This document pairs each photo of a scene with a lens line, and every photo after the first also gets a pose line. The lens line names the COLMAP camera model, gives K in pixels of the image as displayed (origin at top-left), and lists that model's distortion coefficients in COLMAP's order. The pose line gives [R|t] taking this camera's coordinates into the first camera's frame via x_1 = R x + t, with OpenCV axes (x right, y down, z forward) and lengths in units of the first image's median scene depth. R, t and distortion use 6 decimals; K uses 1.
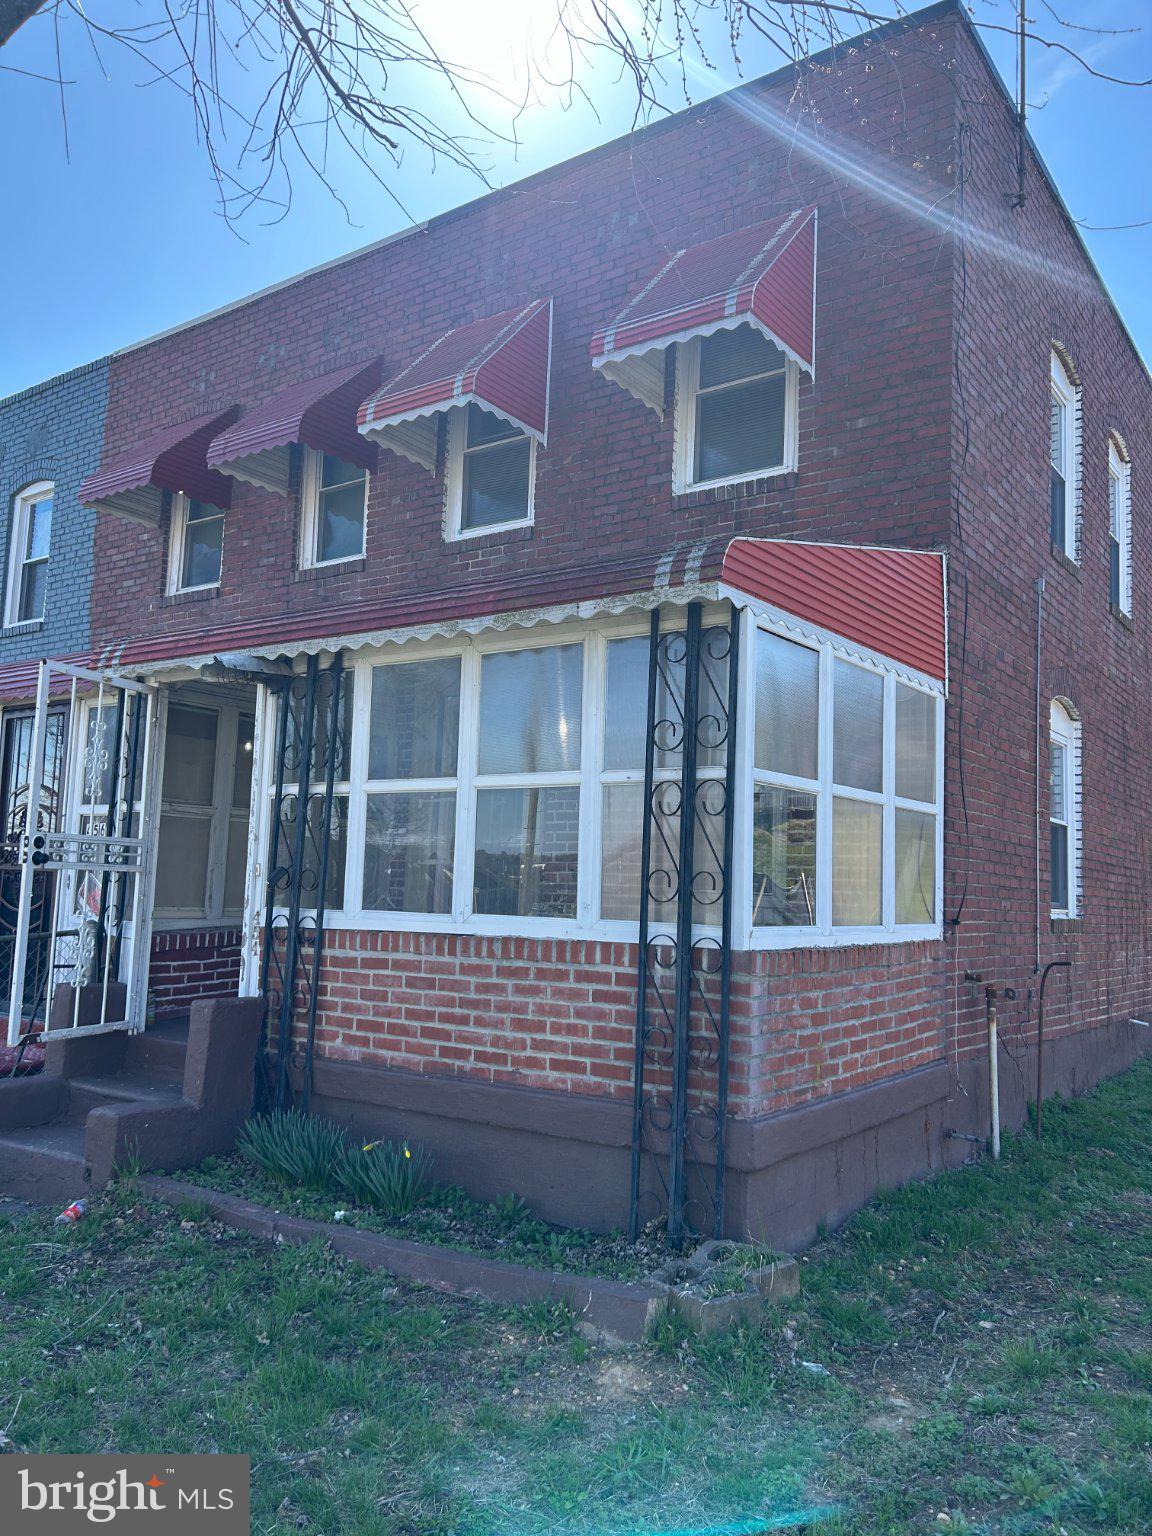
lens RADIAL K [[1152.9, 0, 576.0], [0, 1152.9, 768.0], [0, 0, 1]] dist [-0.000190, -0.007480]
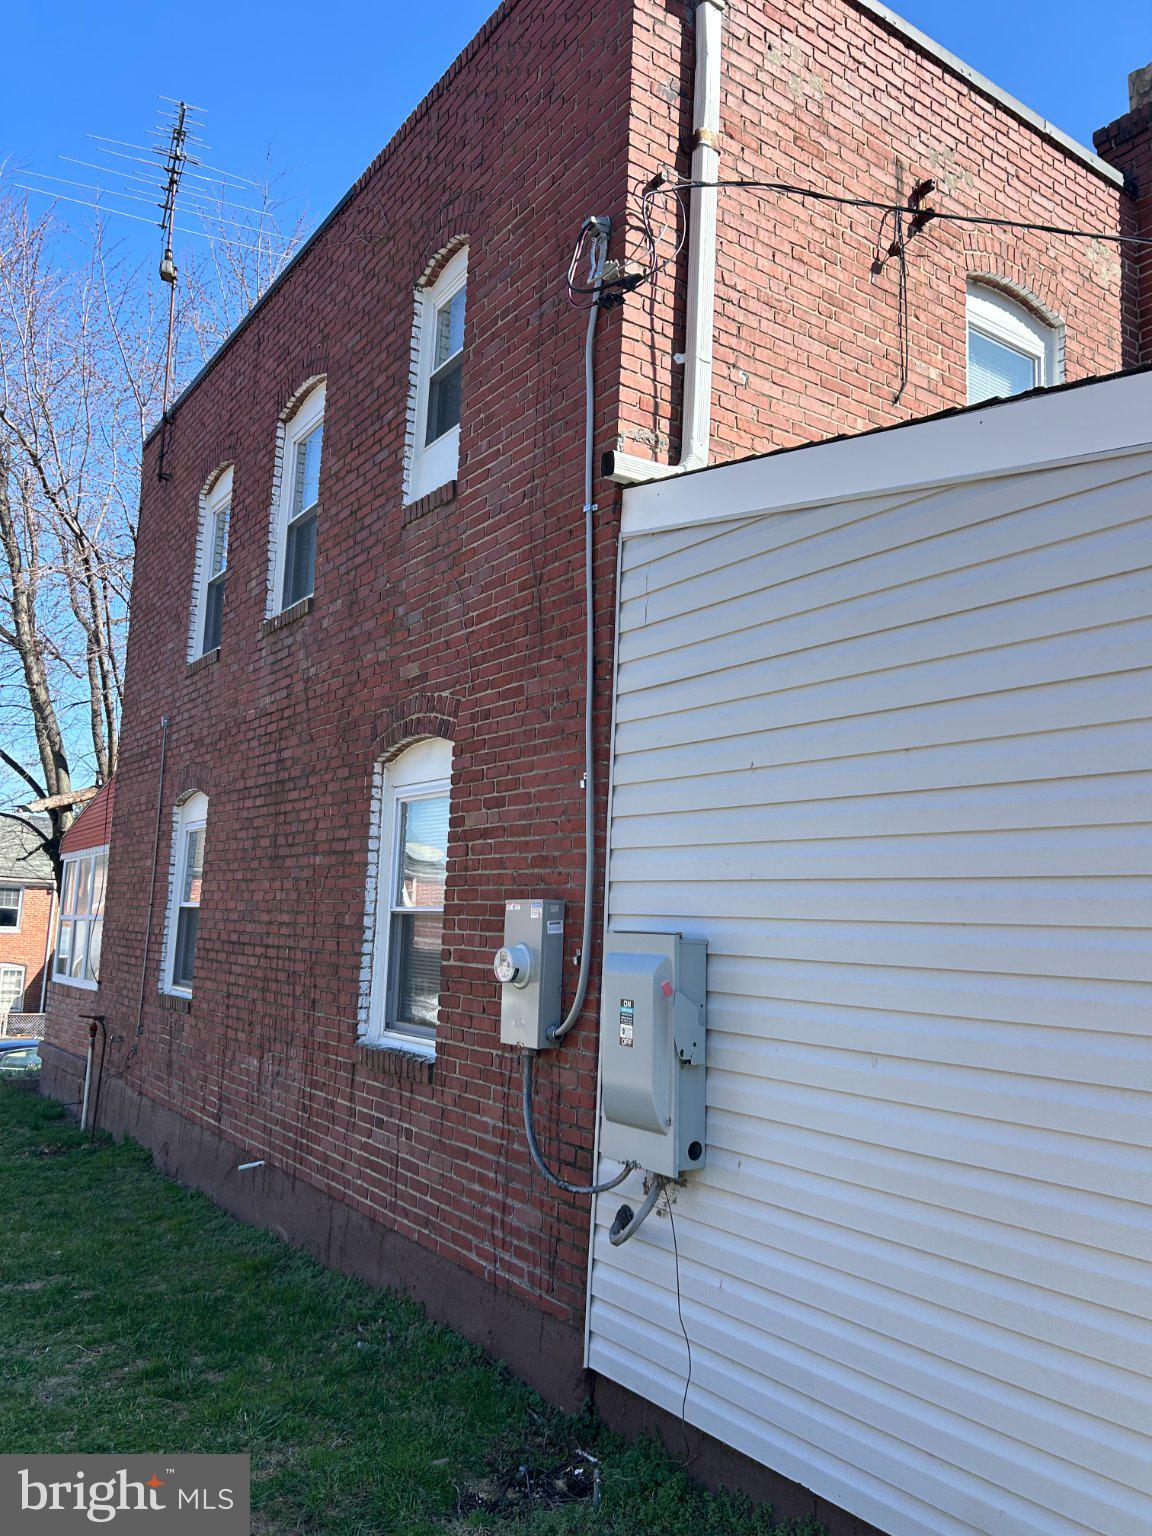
lens RADIAL K [[1152.9, 0, 576.0], [0, 1152.9, 768.0], [0, 0, 1]] dist [-0.000190, -0.007480]
pose [[-0.323555, -0.171198, -0.930593, 1.150785], [0.065770, 0.977048, -0.202612, 0.141505], [0.943921, -0.126762, -0.304869, 1.464673]]
